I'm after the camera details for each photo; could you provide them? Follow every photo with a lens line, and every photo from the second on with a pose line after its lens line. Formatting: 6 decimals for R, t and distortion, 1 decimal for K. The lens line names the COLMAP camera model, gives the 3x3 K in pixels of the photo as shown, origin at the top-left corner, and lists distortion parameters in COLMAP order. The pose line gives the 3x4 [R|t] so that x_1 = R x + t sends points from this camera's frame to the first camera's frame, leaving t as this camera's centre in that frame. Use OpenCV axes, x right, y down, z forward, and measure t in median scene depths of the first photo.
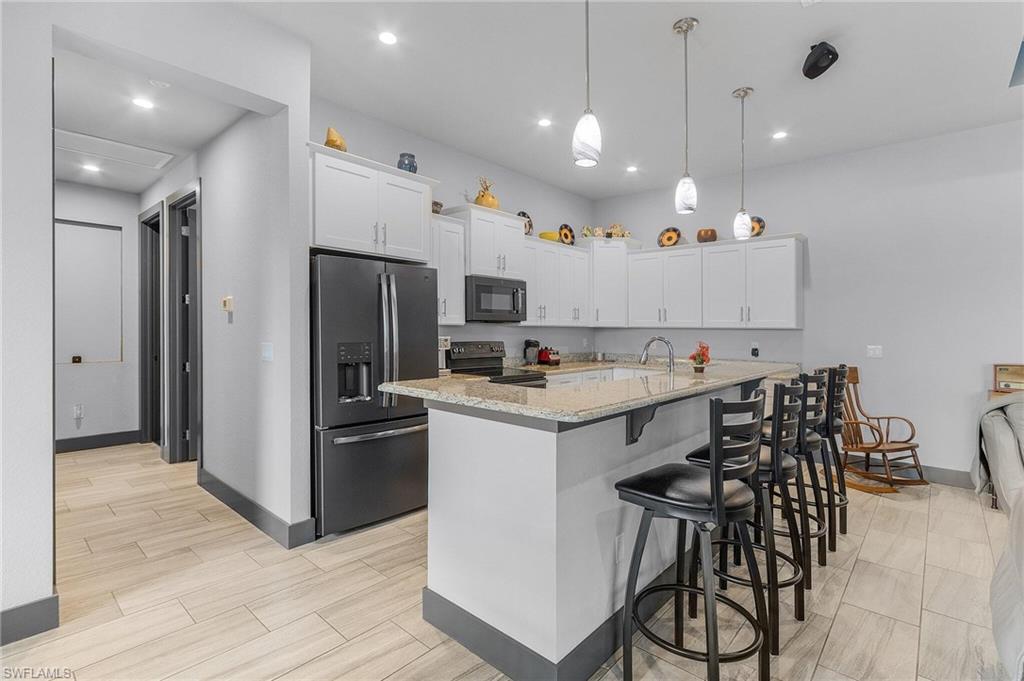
lens RADIAL K [[478.3, 0, 515.3], [0, 478.3, 346.8], [0, 0, 1]] dist [-0.000728, 0.000438]
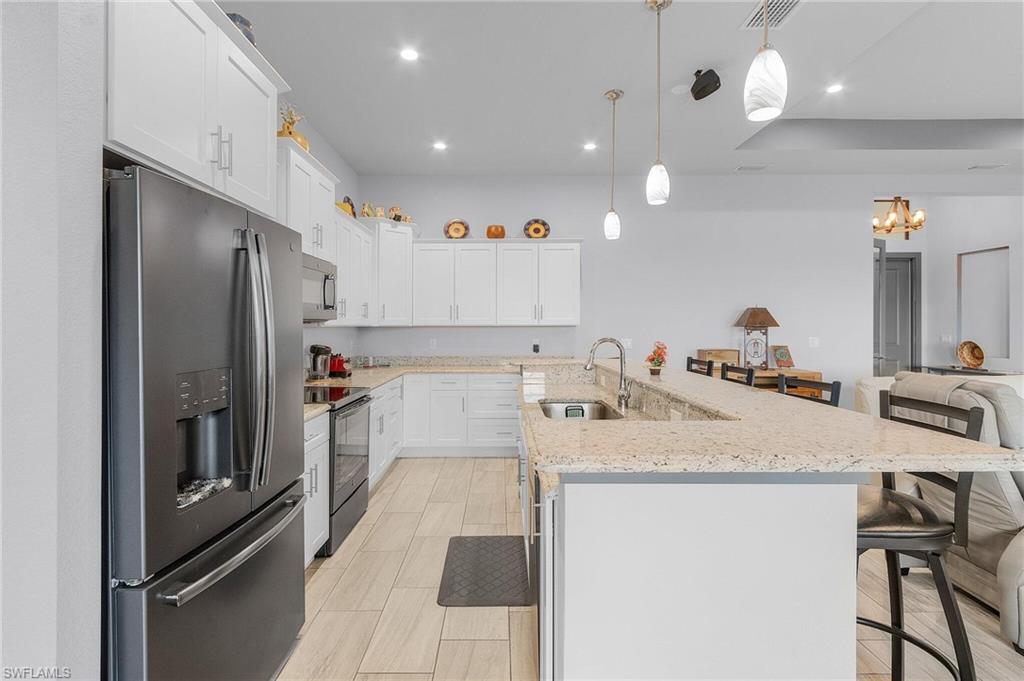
lens RADIAL K [[478.3, 0, 511.3], [0, 478.3, 334.3], [0, 0, 1]] dist [-0.000728, 0.000438]
pose [[0.750194, -0.026803, 0.660675, -0.254996], [0.038437, 0.999256, -0.003106, -0.019293], [-0.660100, 0.027724, 0.750666, 0.270443]]
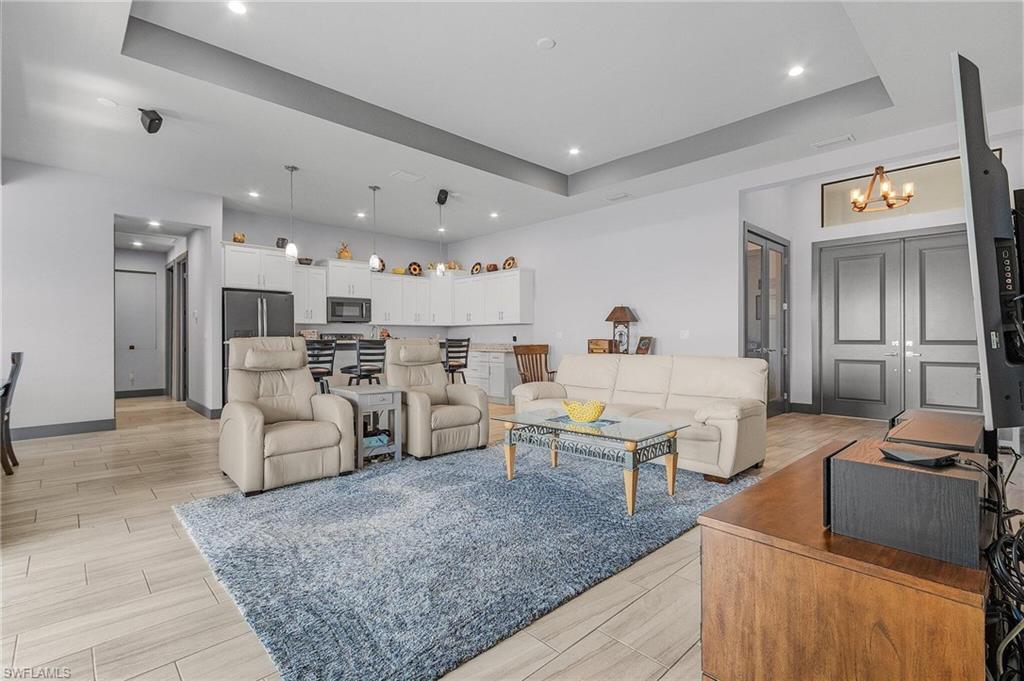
lens RADIAL K [[478.3, 0, 504.9], [0, 478.3, 338.6], [0, 0, 1]] dist [-0.000728, 0.000438]
pose [[0.996200, -0.013609, -0.086024, 0.647313], [0.009891, 0.999005, -0.043495, 0.085984], [0.086530, 0.042479, 0.995343, -0.667815]]
